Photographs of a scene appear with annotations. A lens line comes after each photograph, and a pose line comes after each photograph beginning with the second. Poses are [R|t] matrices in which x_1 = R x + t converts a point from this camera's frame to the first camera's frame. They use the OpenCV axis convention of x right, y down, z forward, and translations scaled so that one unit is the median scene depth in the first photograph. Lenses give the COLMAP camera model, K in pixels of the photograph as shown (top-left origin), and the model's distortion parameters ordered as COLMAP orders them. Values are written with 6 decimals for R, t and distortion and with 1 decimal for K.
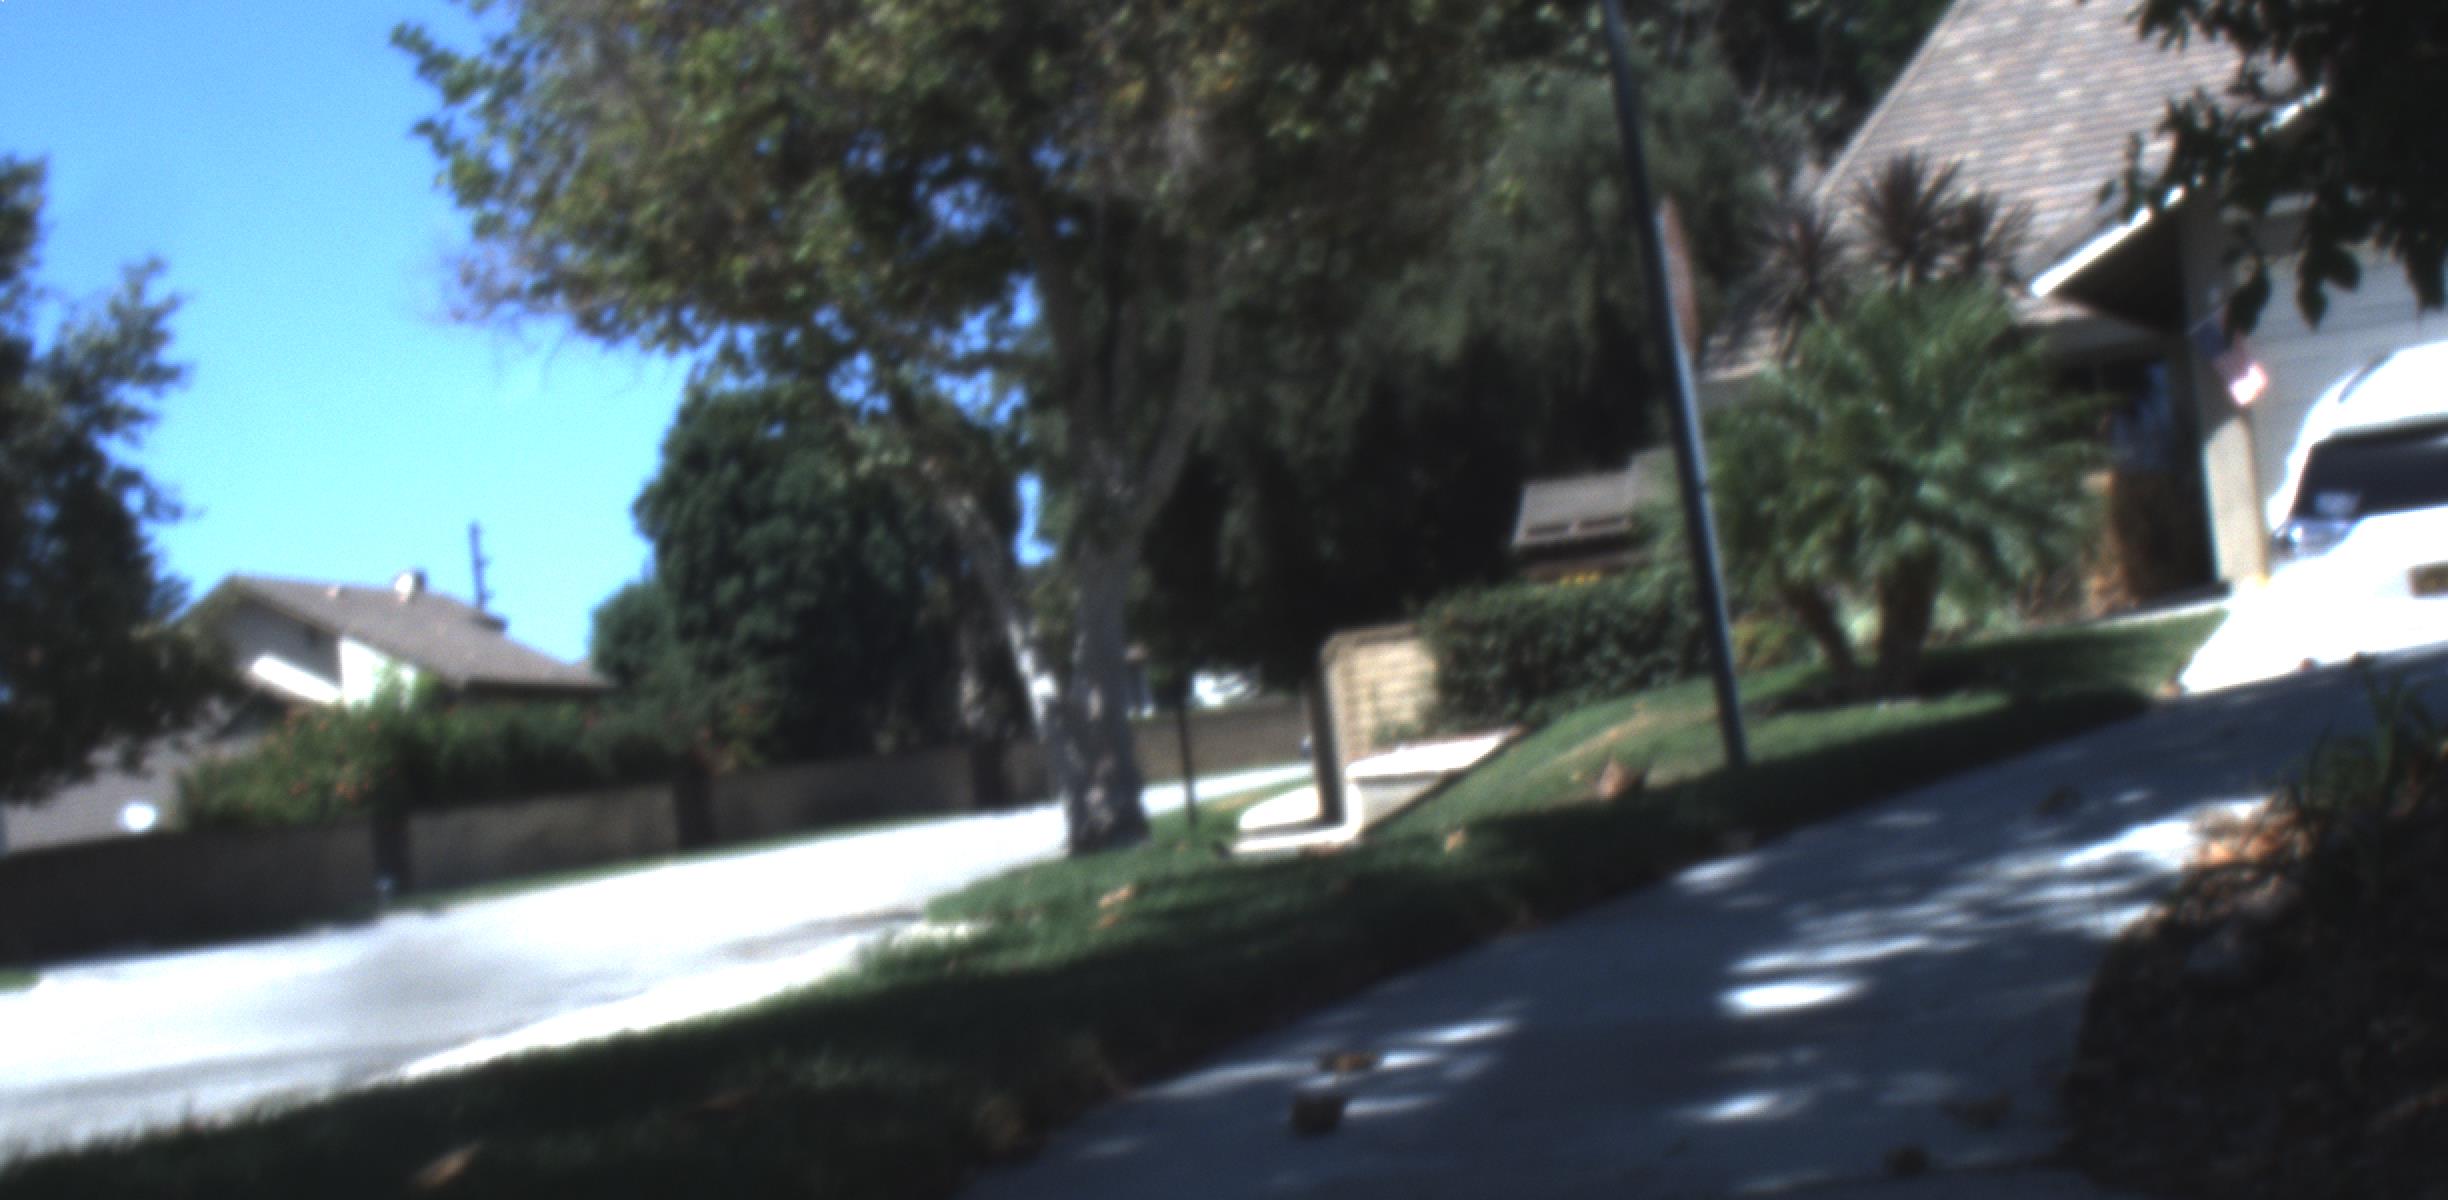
lens RADIAL K [[4830.5, 0, 1290.4], [0, 4830.5, 1023.0], [0, 0, 1]] dist [-0.179385, 0.872841]
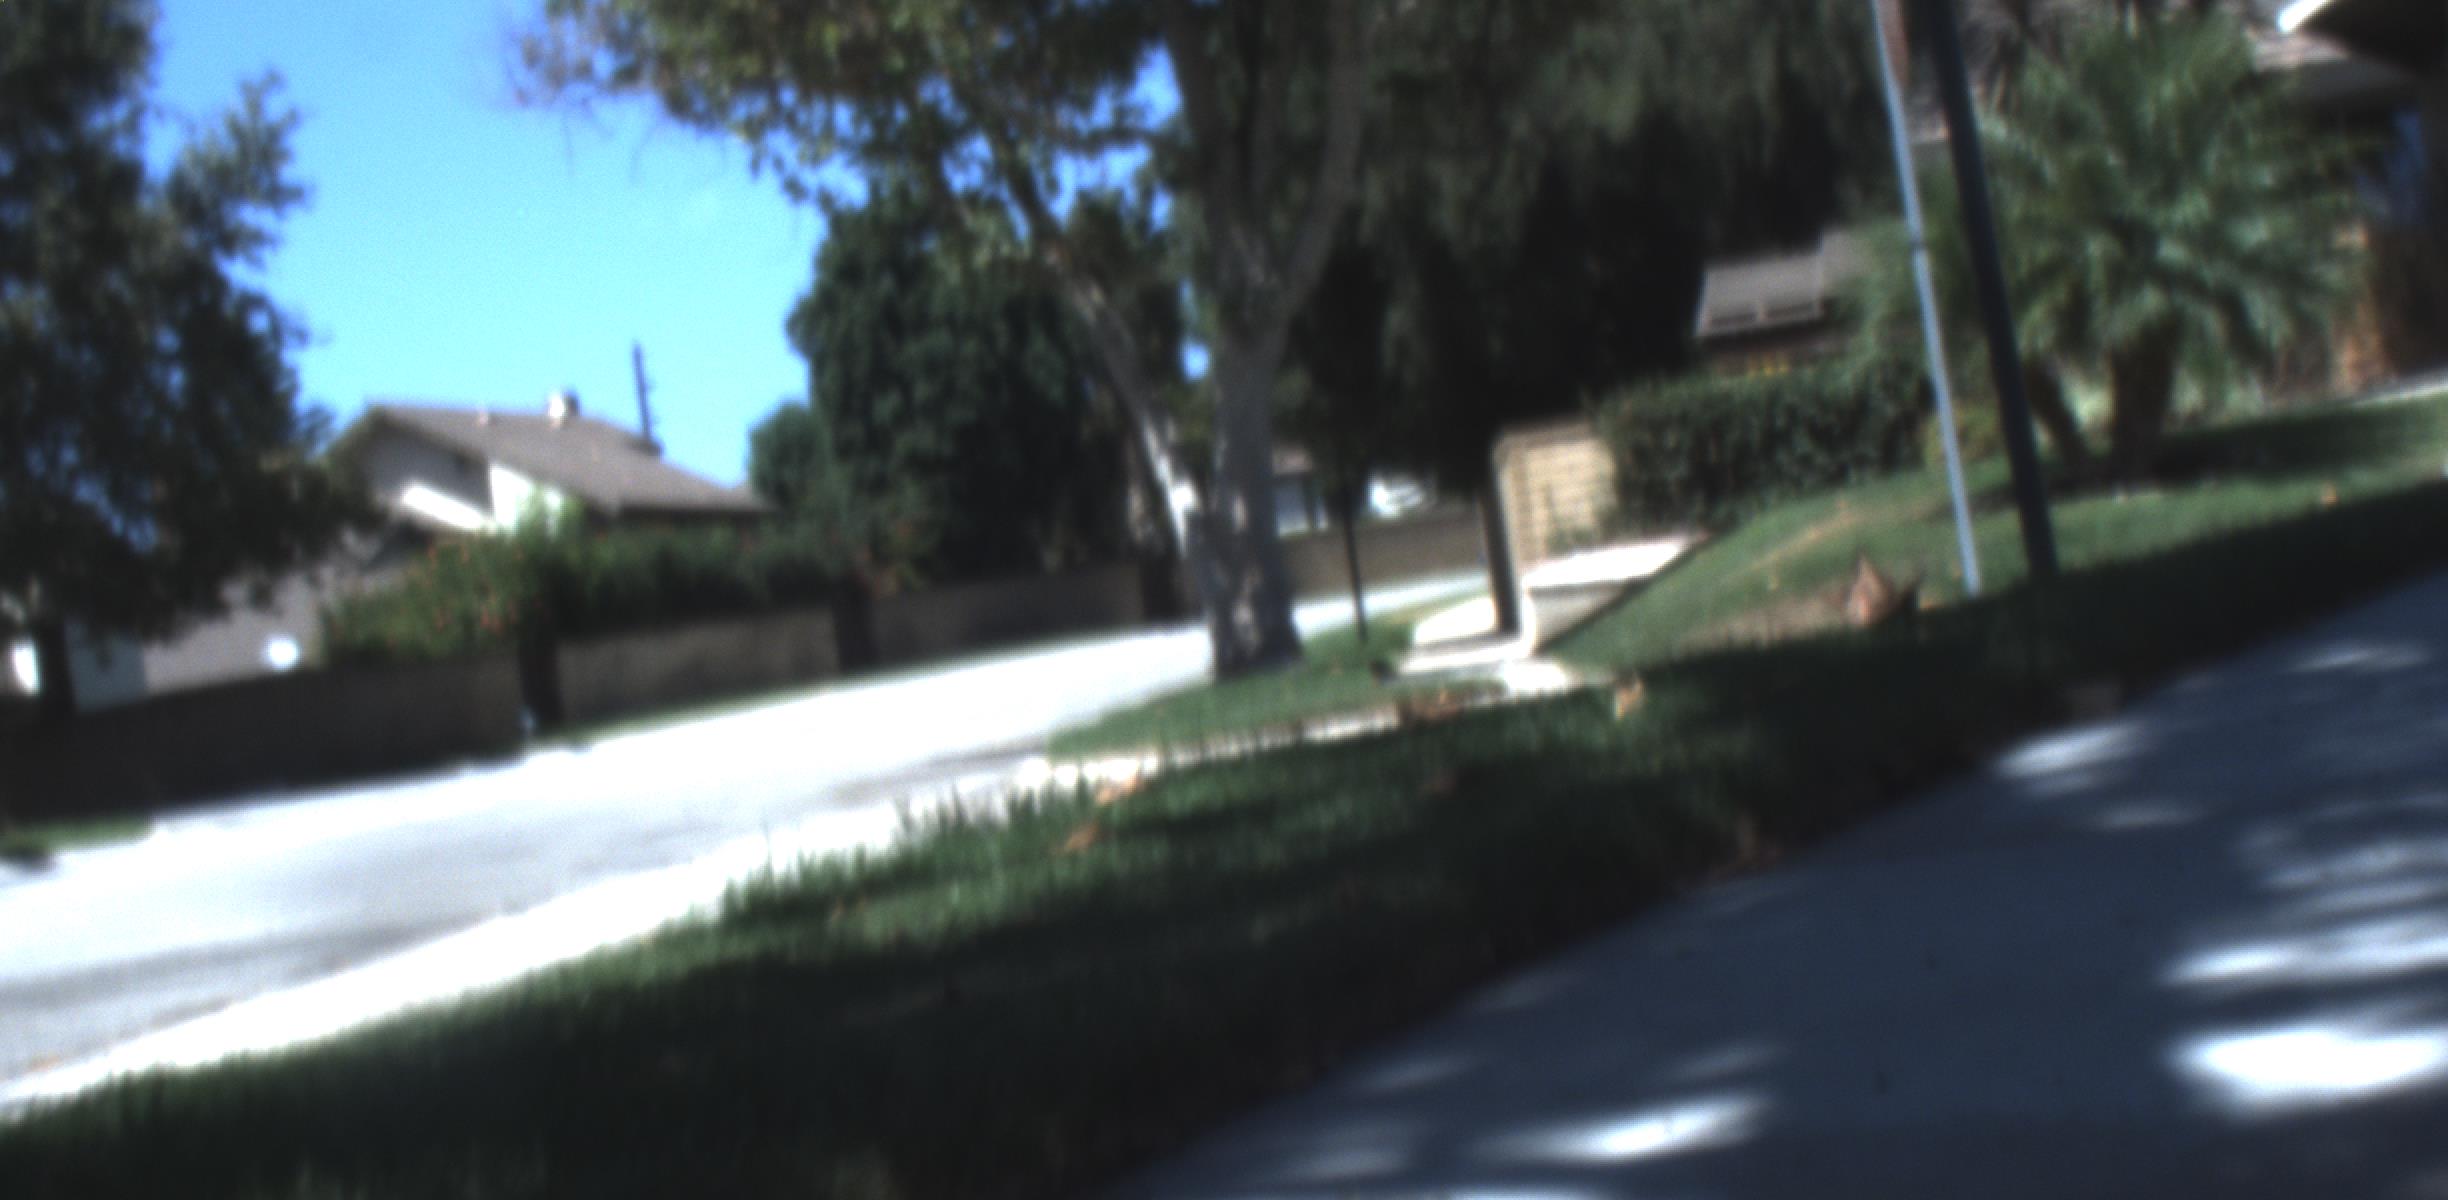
lens RADIAL K [[4830.5, 0, 1290.4], [0, 4830.5, 1023.0], [0, 0, 1]] dist [-0.179385, 0.872841]
pose [[0.999060, -0.017786, -0.039542, 0.003062], [0.019321, 0.999061, 0.038770, -0.004538], [0.038815, -0.039497, 0.998465, 0.079089]]
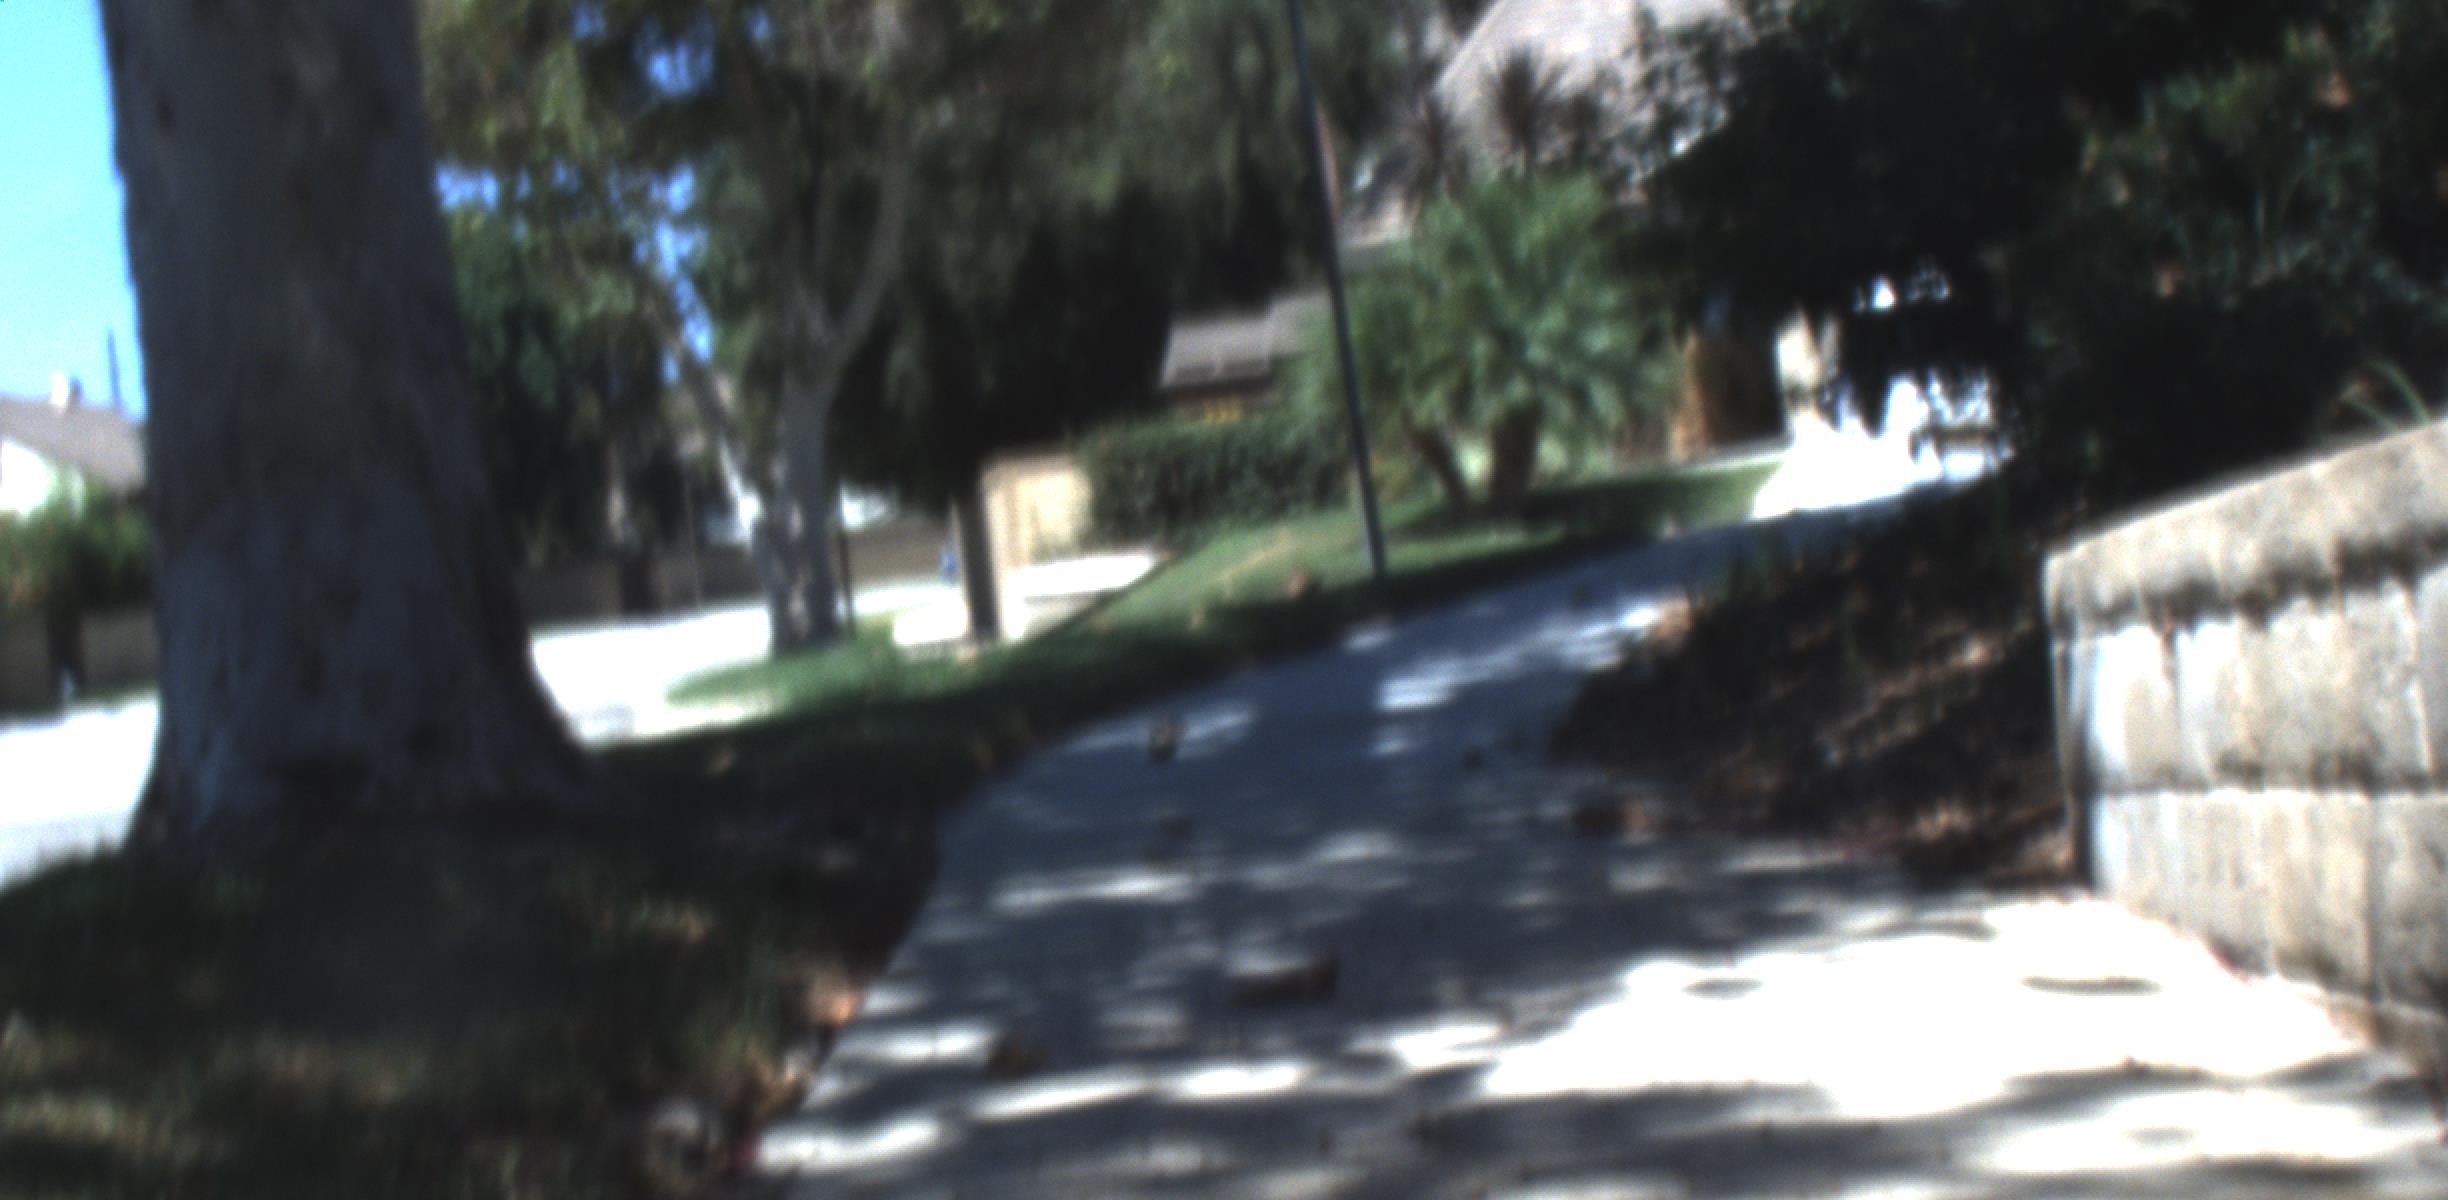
lens RADIAL K [[4830.5, 0, 1290.4], [0, 4830.5, 1023.0], [0, 0, 1]] dist [-0.179385, 0.872841]
pose [[0.996804, 0.009174, 0.079354, -0.012358], [-0.012075, 0.999273, 0.036153, 0.007668], [-0.078964, -0.036996, 0.996191, -0.116849]]
